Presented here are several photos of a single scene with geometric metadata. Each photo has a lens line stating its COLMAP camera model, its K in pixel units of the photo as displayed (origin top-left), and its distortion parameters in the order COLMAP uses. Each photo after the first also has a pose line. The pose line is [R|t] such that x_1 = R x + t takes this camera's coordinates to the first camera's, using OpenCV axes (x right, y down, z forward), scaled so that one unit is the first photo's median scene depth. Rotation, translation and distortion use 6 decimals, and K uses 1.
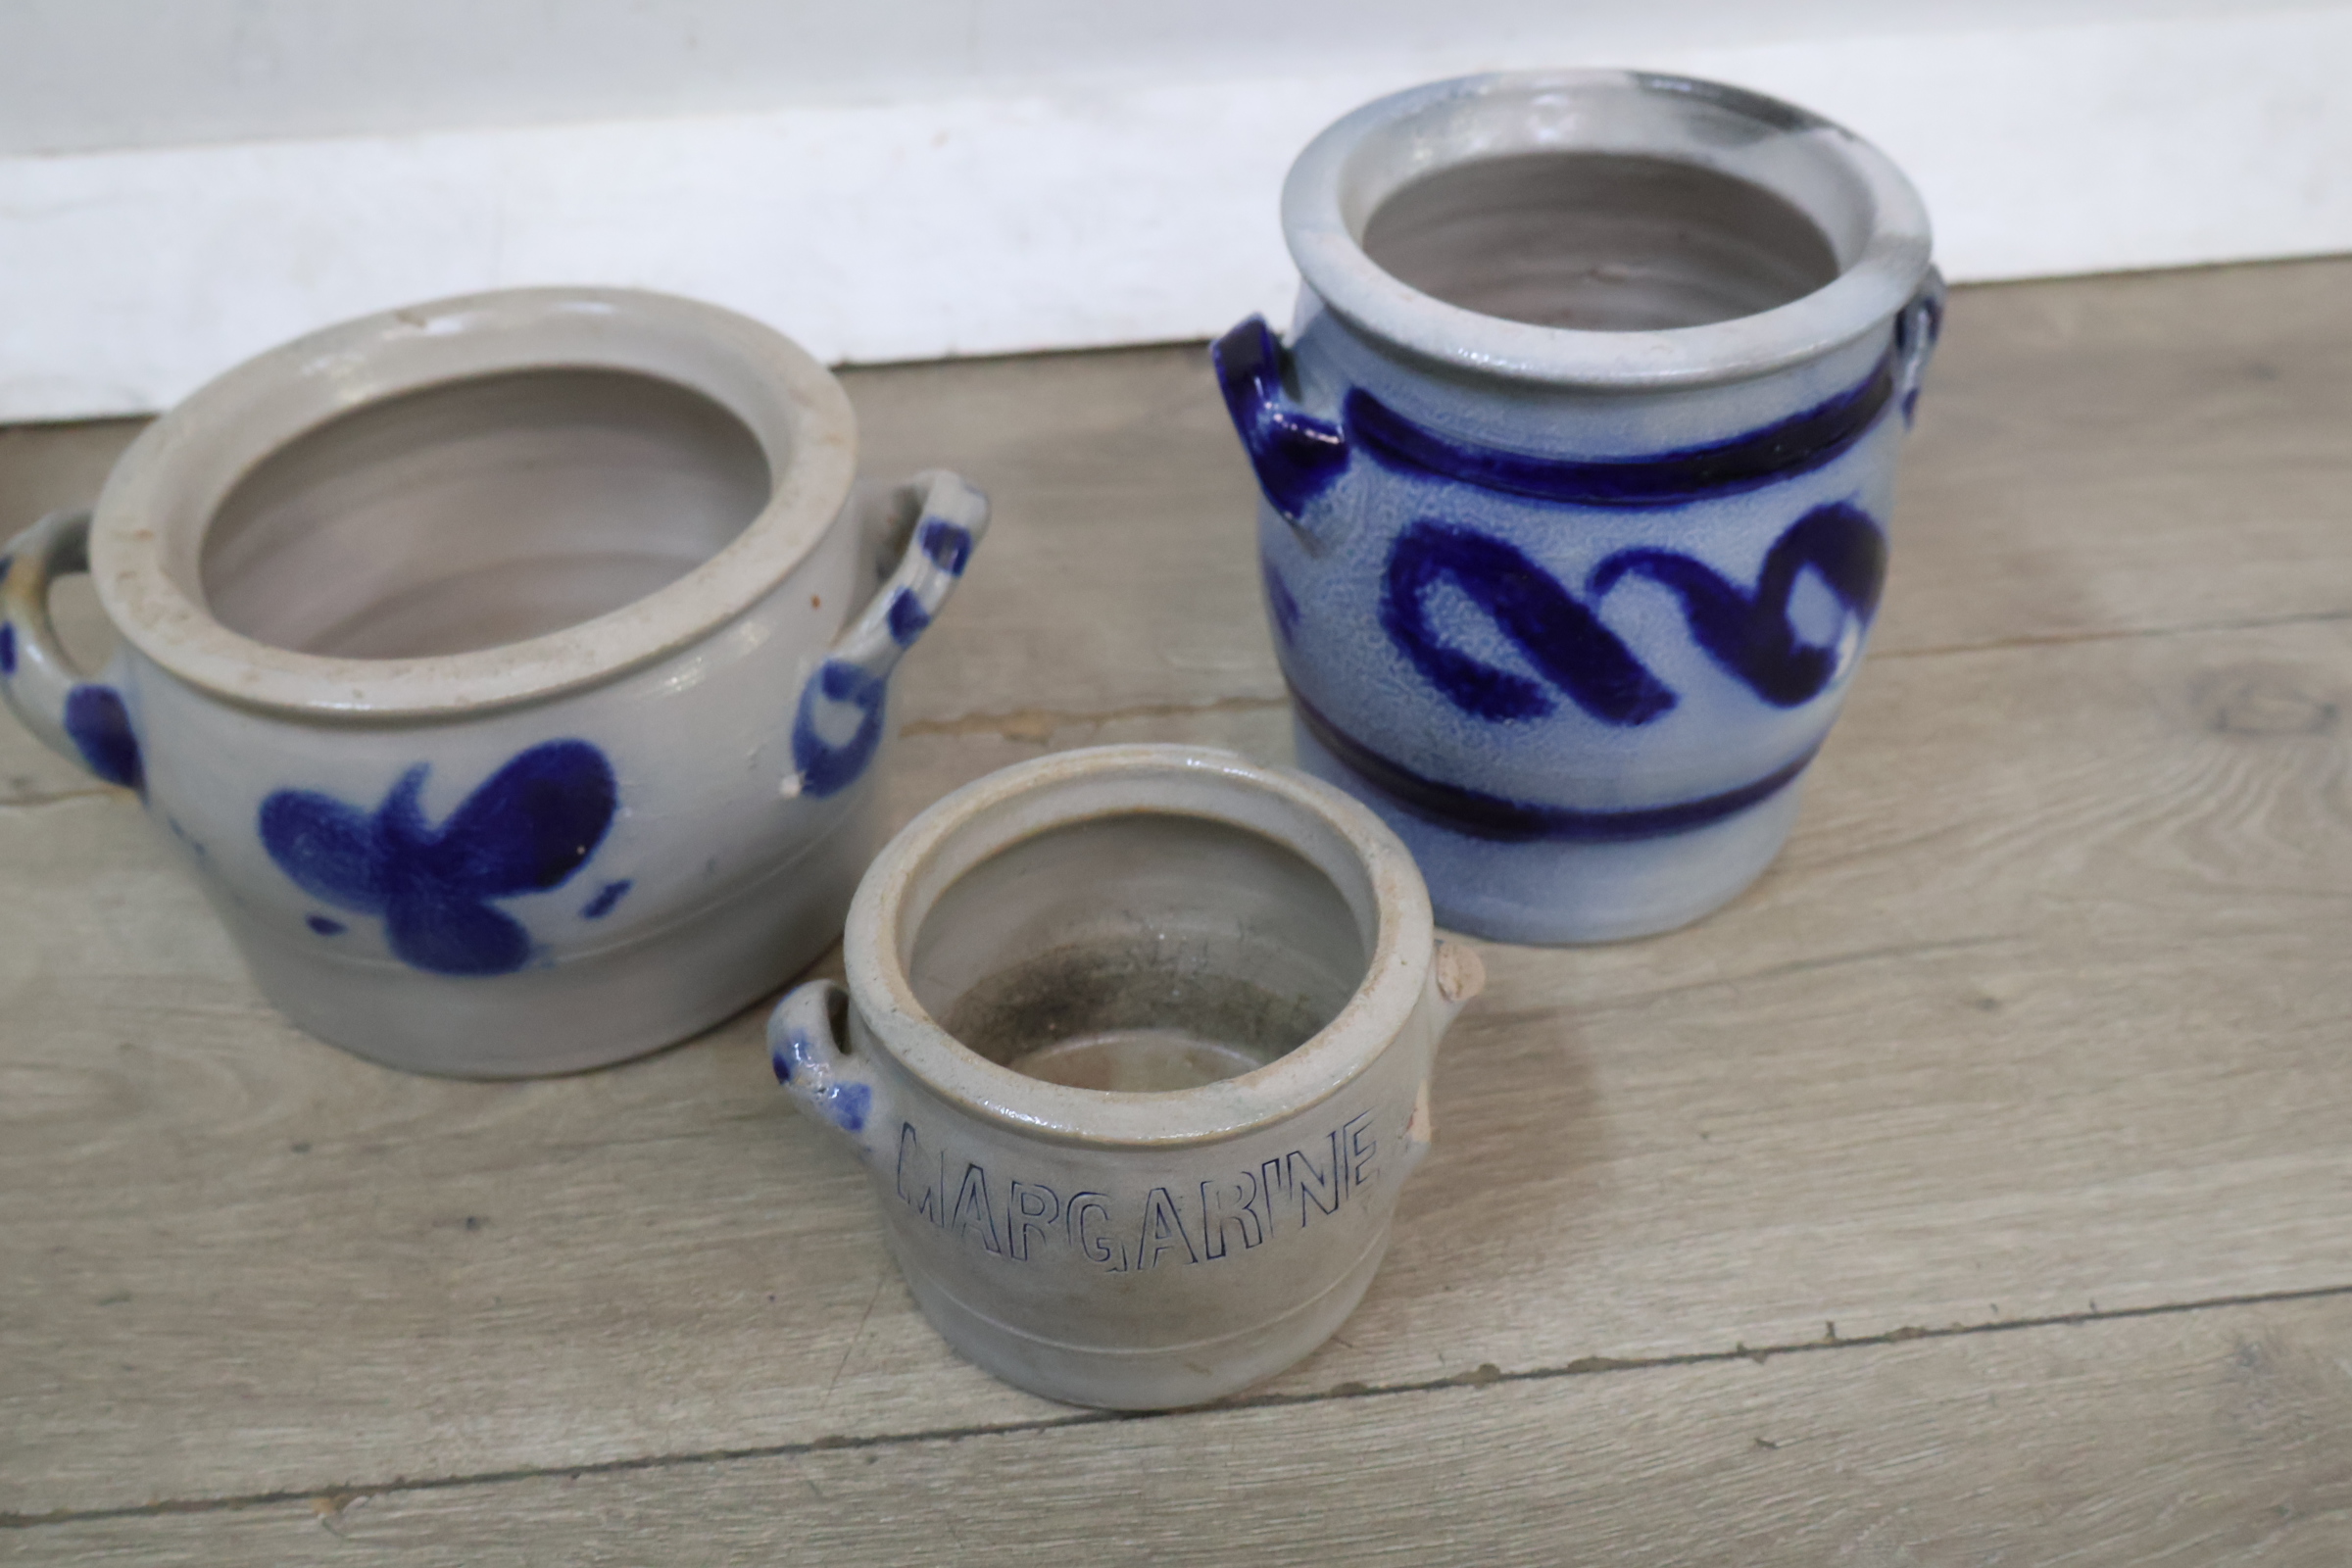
lens RADIAL K [[2615.4, 0, 1169.0], [0, 2615.4, 780.8], [0, 0, 1]] dist [0.004475, 0.000190]
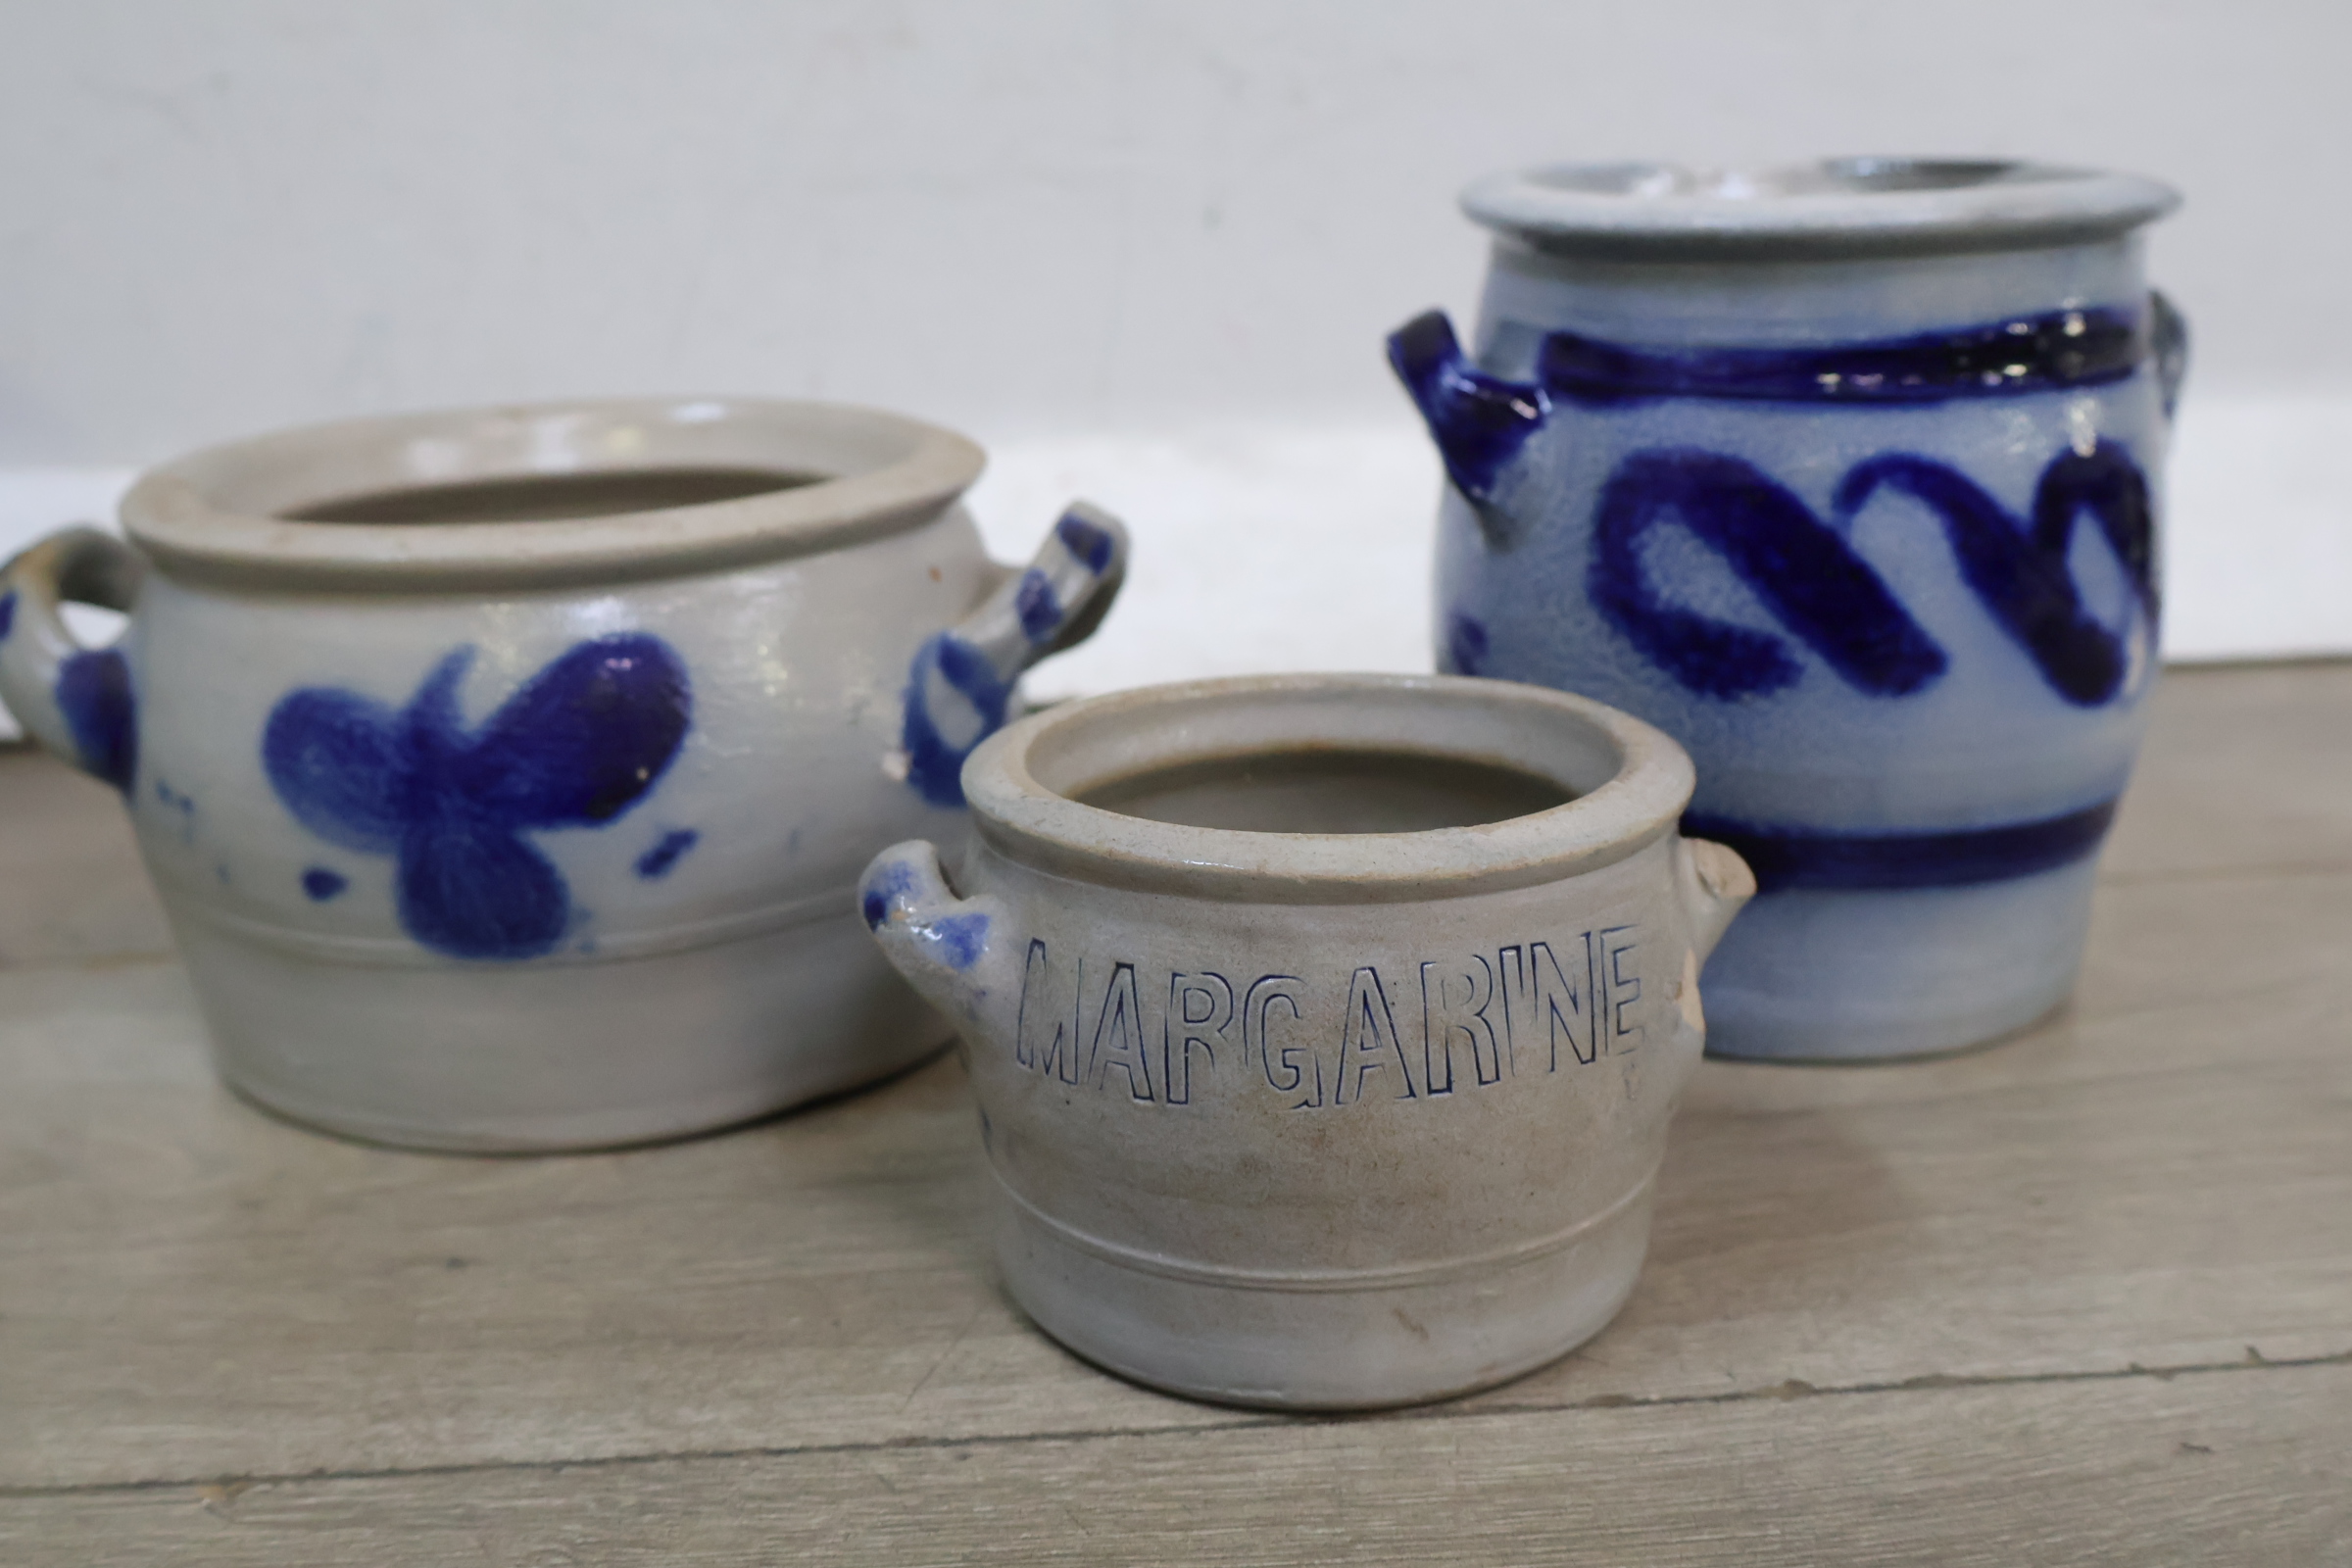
lens RADIAL K [[2626.6, 0, 1168.6], [0, 2626.6, 785.9], [0, 0, 1]] dist [0.009595, -0.008086]
pose [[0.999662, 0.005377, -0.025434, -0.036666], [-0.015020, 0.917996, -0.396305, 0.357965], [0.021217, 0.396553, 0.917767, 0.239494]]
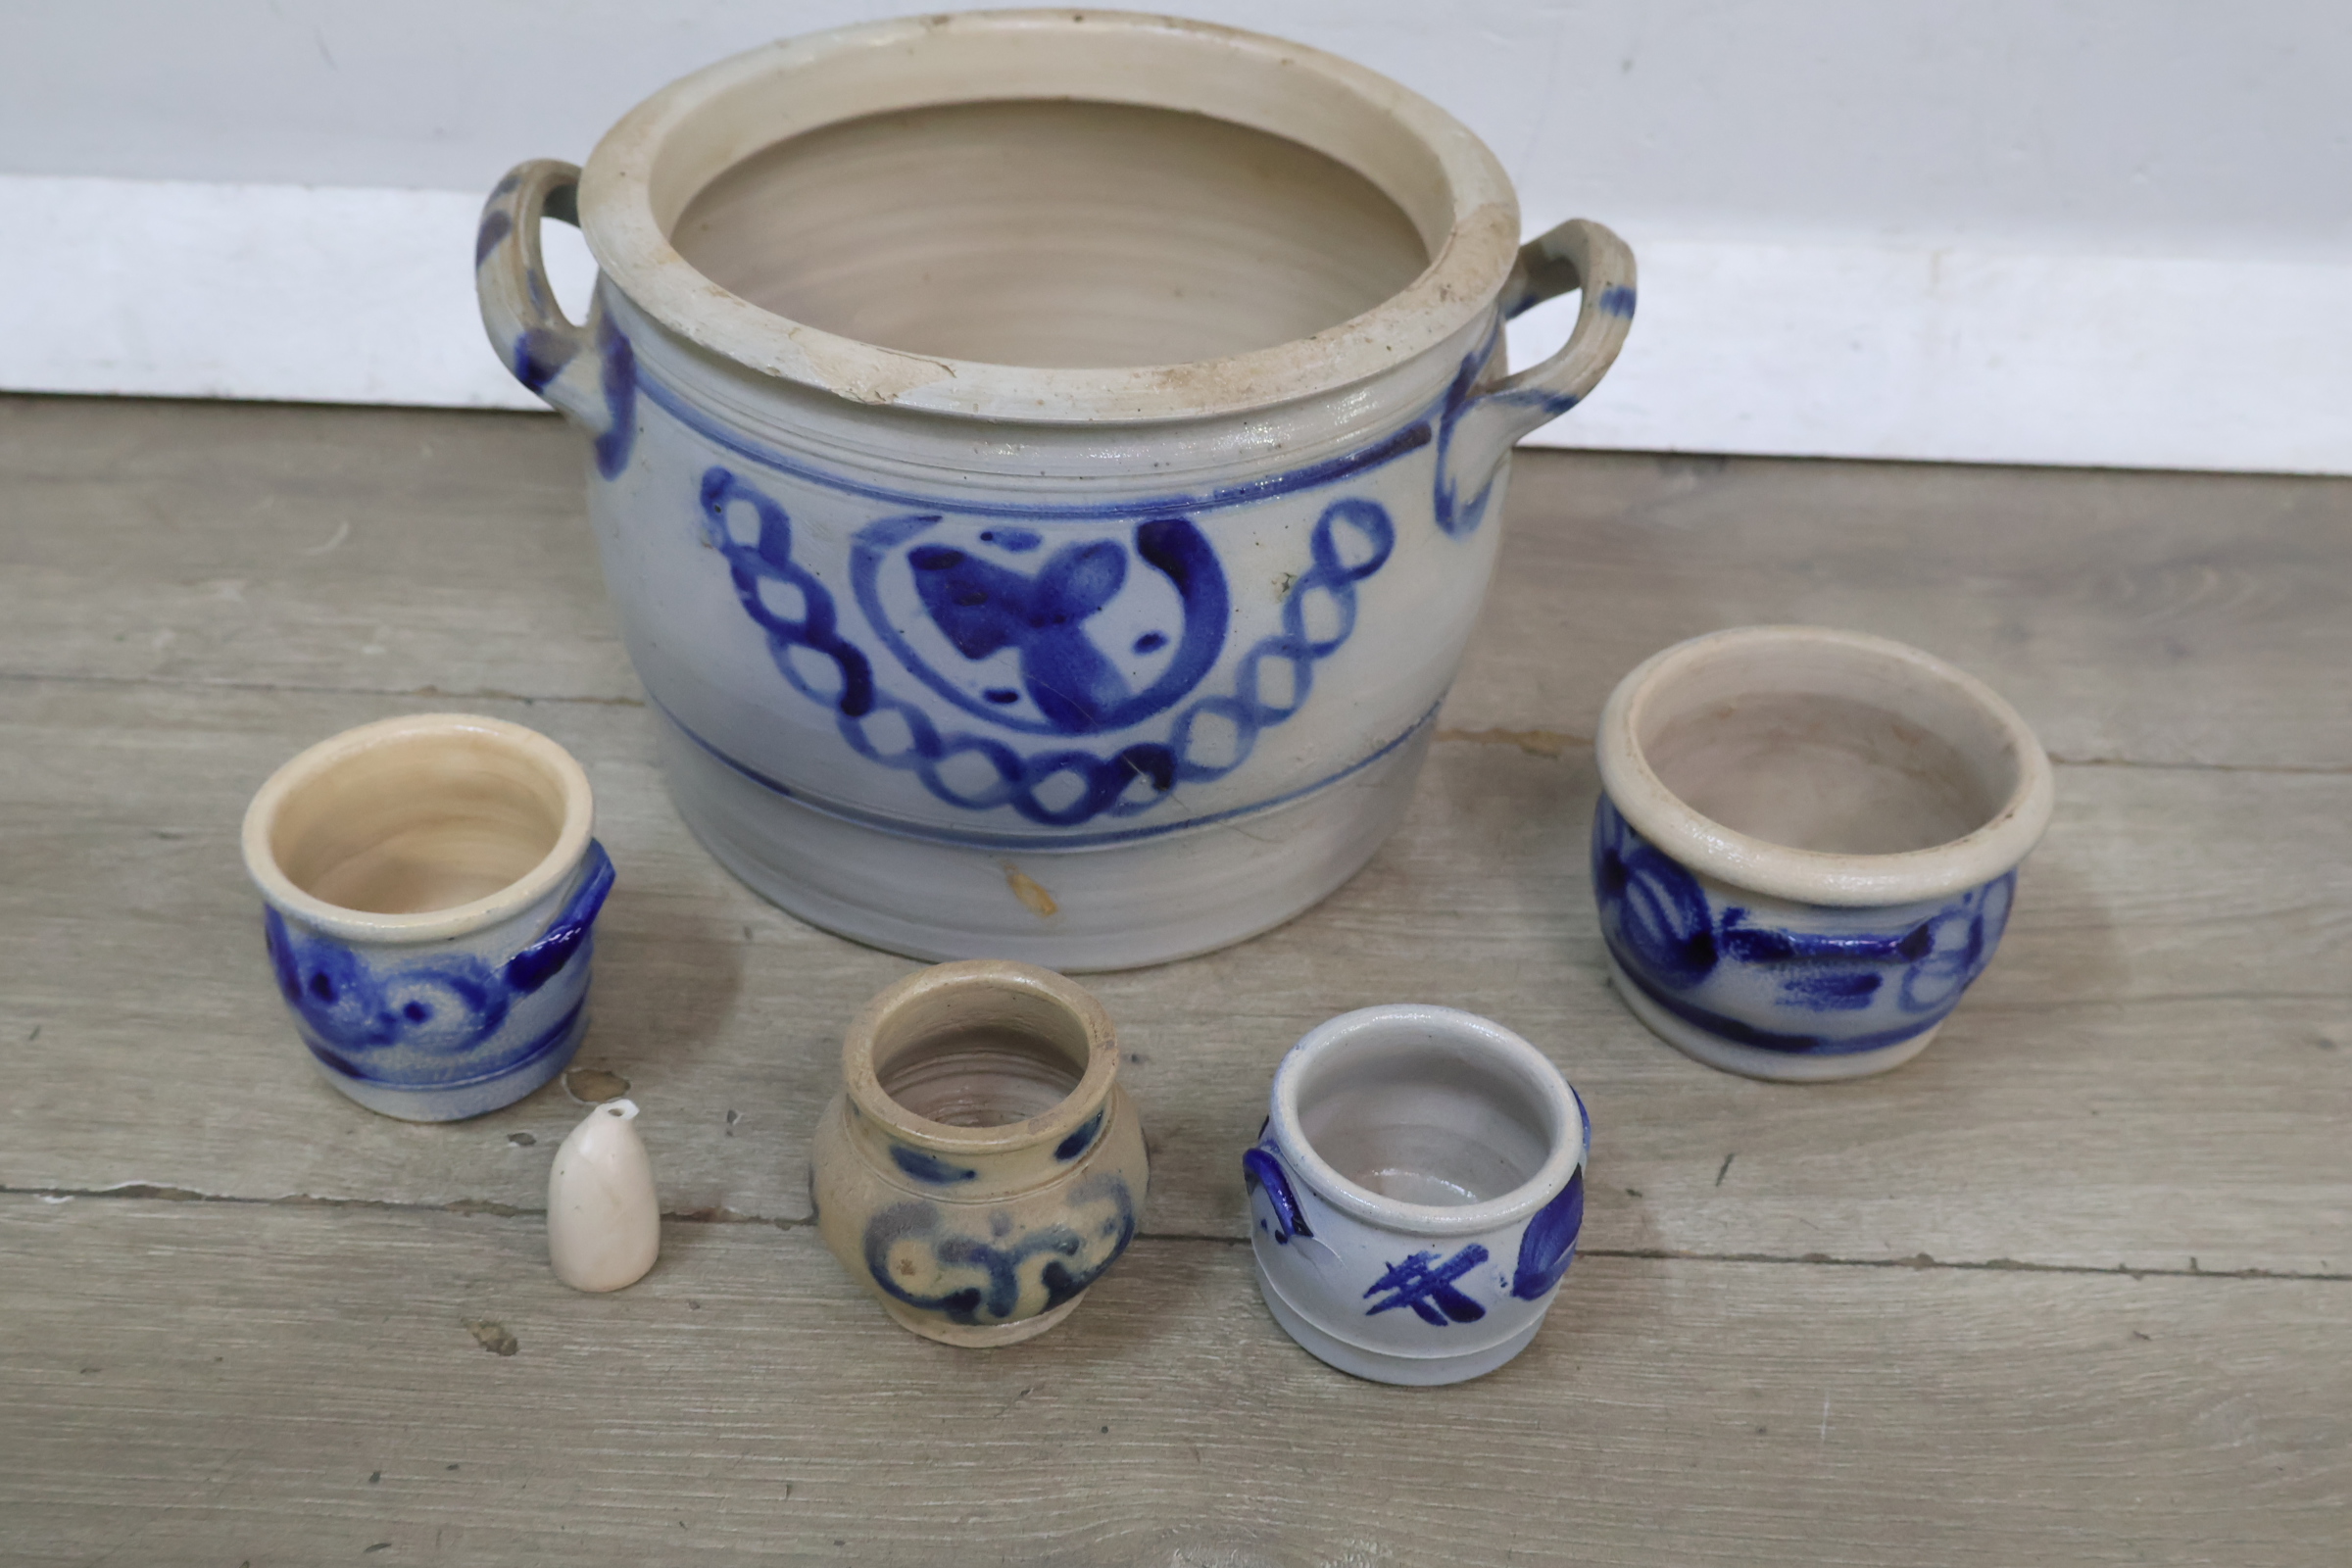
lens RADIAL K [[2643.1, 0, 1169.9], [0, 2643.1, 787.9], [0, 0, 1]] dist [0.010605, 0.009907]
pose [[0.991543, 0.115303, -0.059557, -0.193123], [-0.117374, 0.992555, -0.032526, 0.078201], [0.055363, 0.039241, 0.997695, -0.332378]]
